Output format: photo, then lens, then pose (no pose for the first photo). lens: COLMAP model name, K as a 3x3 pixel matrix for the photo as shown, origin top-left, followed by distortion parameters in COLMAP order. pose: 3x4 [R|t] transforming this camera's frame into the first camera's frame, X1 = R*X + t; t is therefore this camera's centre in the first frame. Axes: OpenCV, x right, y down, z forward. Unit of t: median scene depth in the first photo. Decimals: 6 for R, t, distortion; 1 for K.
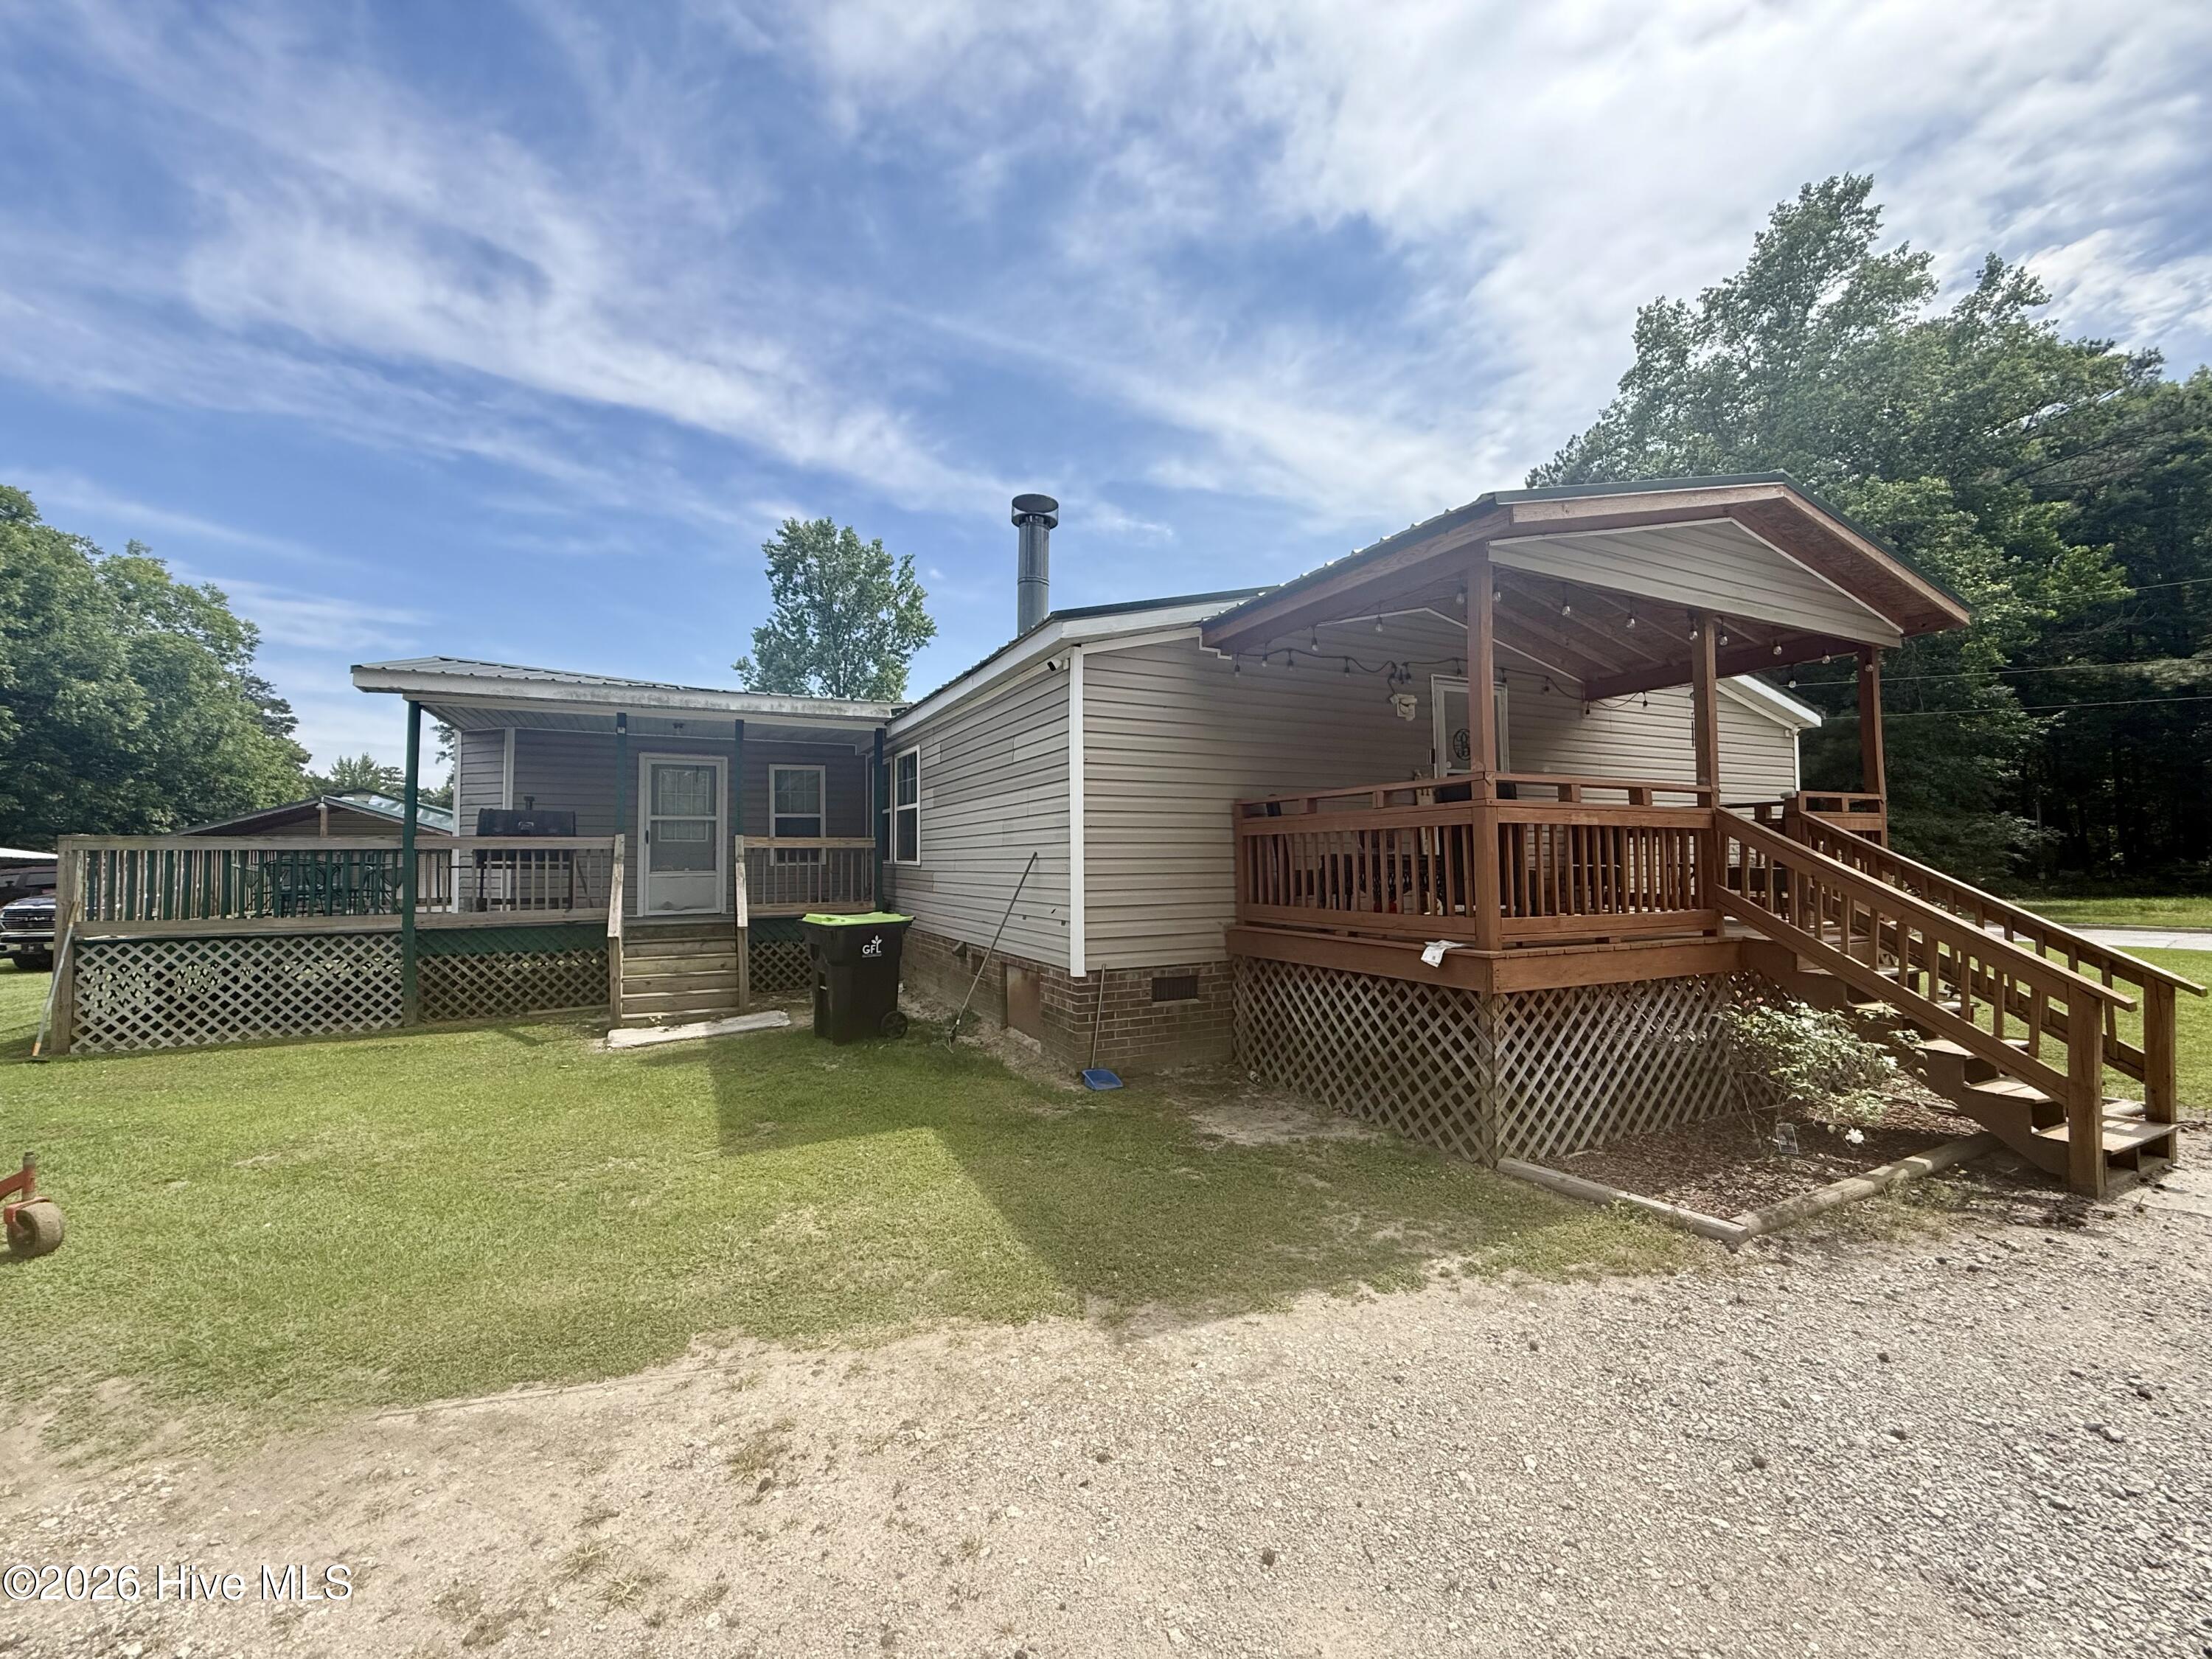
lens RADIAL K [[876.6, 0, 1110.4], [0, 876.6, 823.6], [0, 0, 1]] dist [-0.001201, 0.000393]
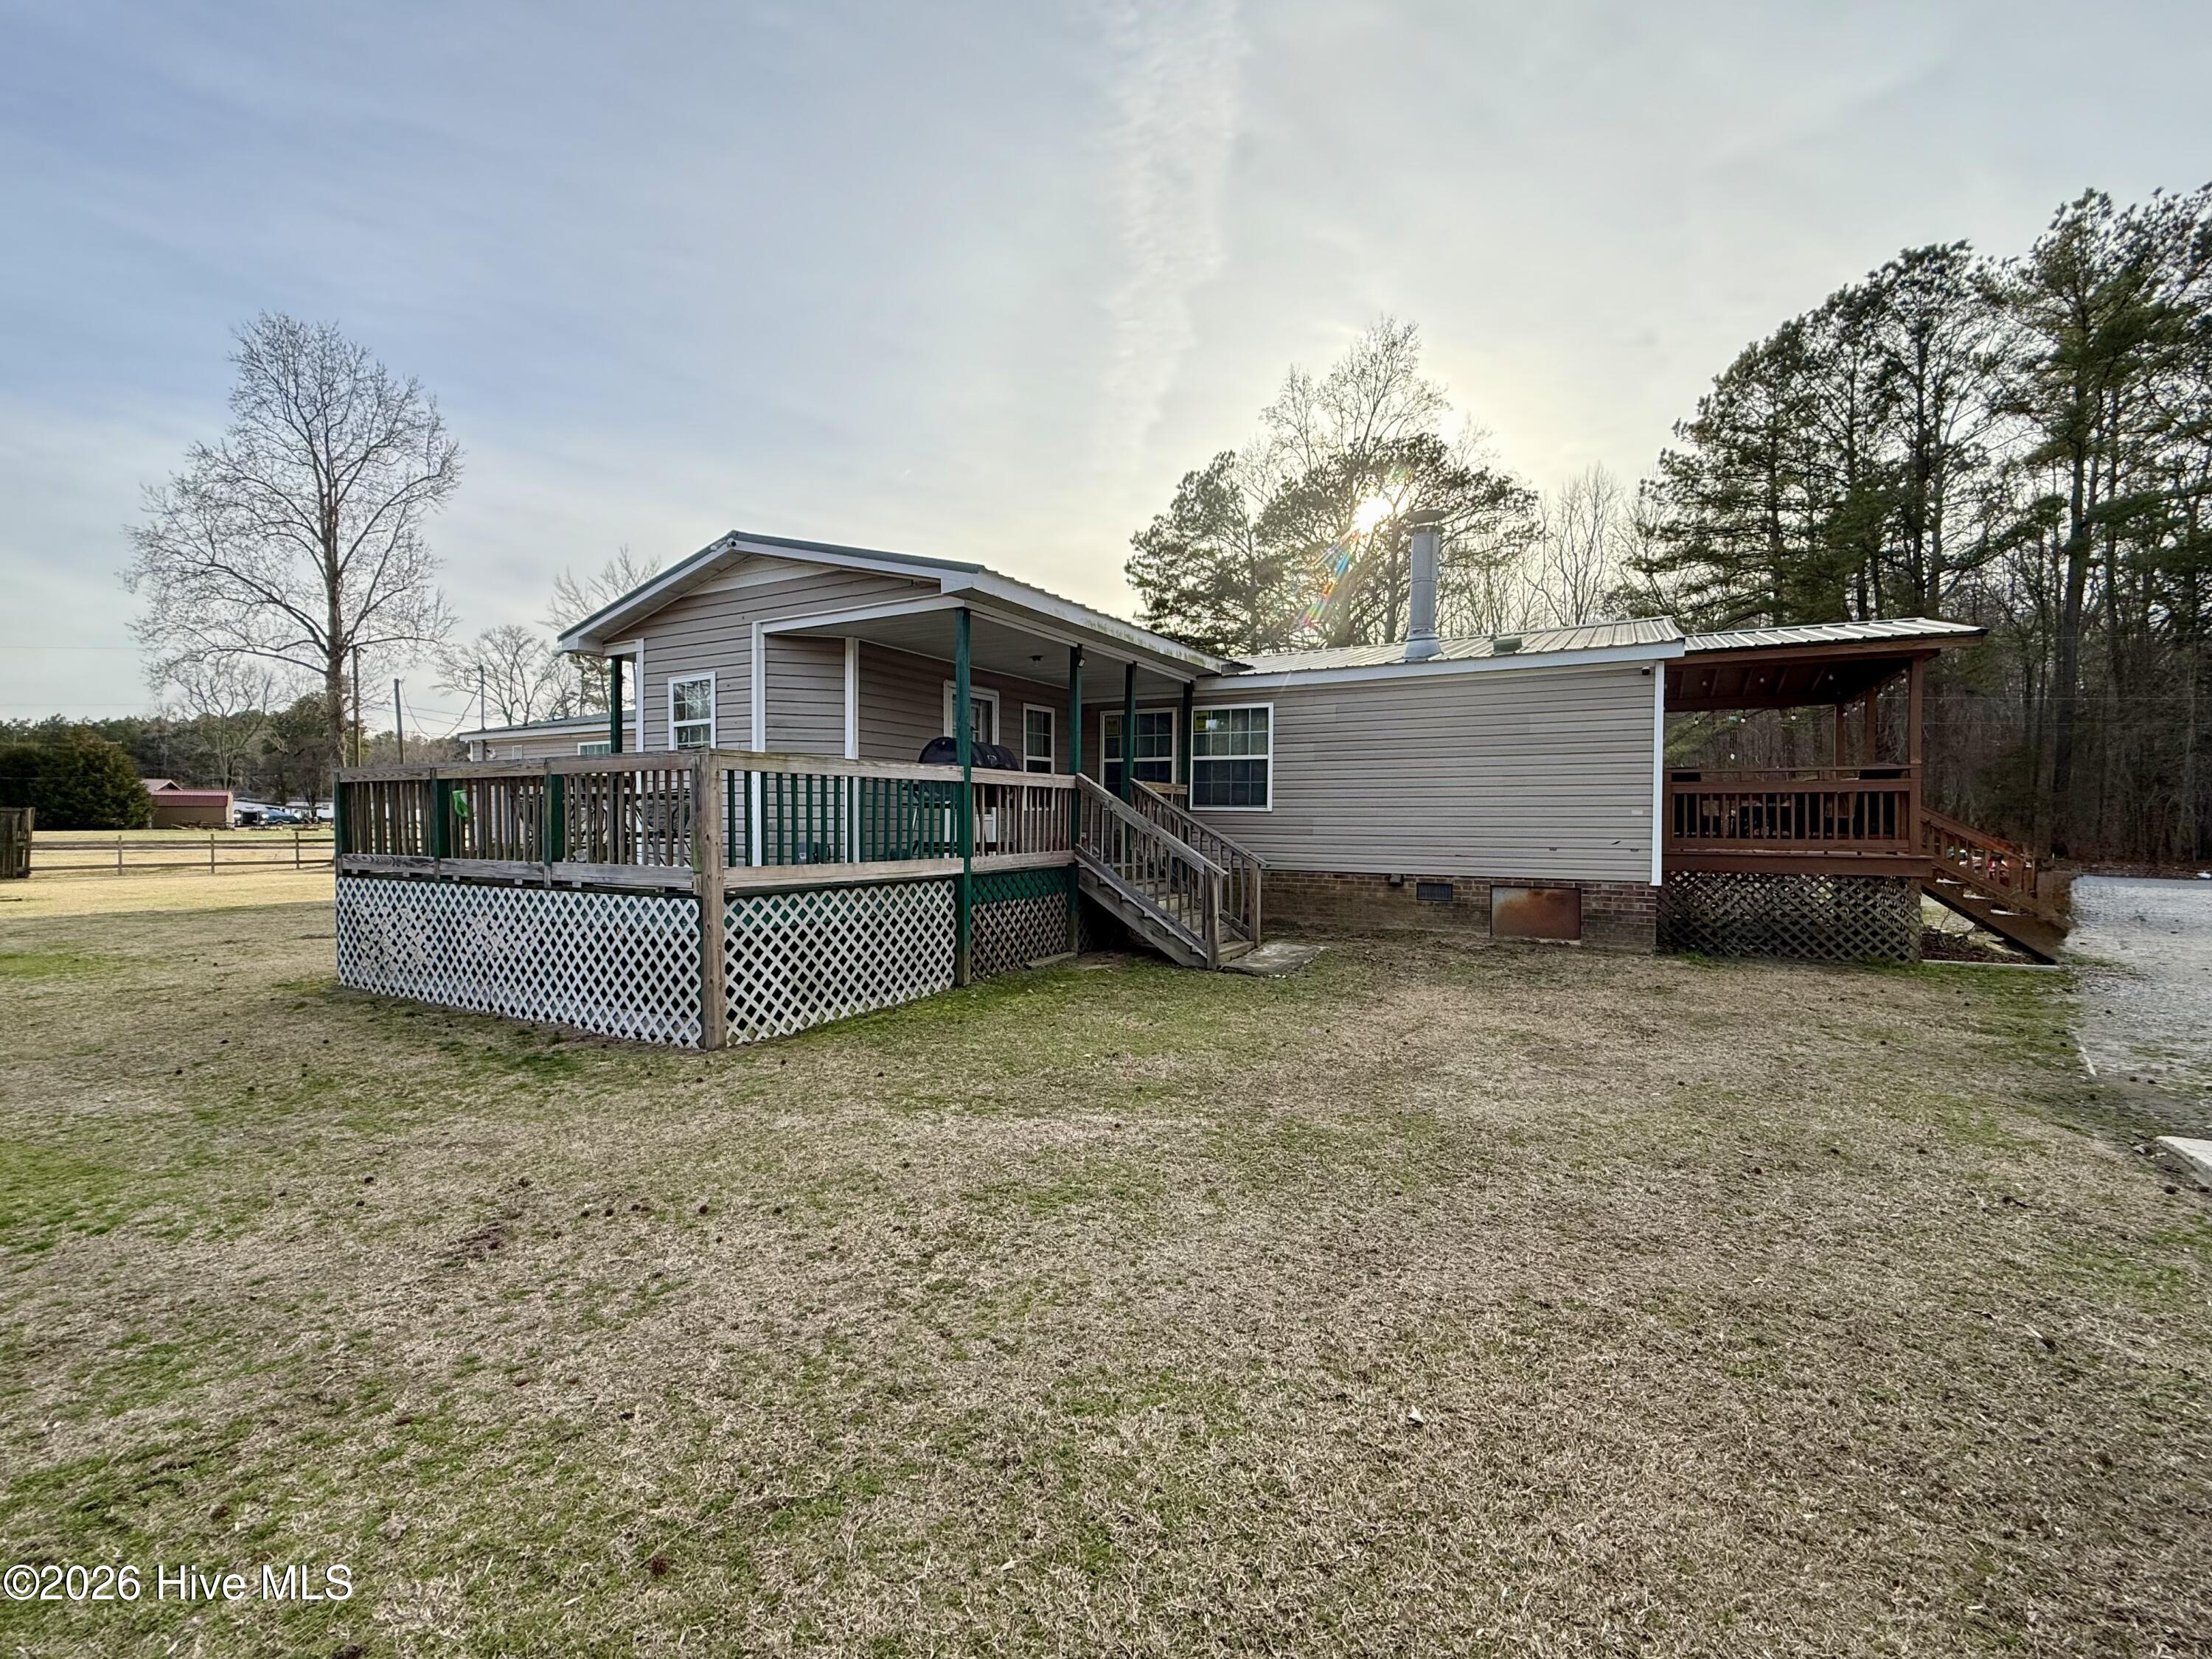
lens RADIAL K [[876.6, 0, 1108.0], [0, 876.6, 829.4], [0, 0, 1]] dist [-0.001201, 0.000393]
pose [[0.811580, 0.001552, 0.584240, -1.635649], [-0.037315, 0.998093, 0.049183, 0.040656], [-0.583049, -0.061716, 0.810089, 0.308252]]
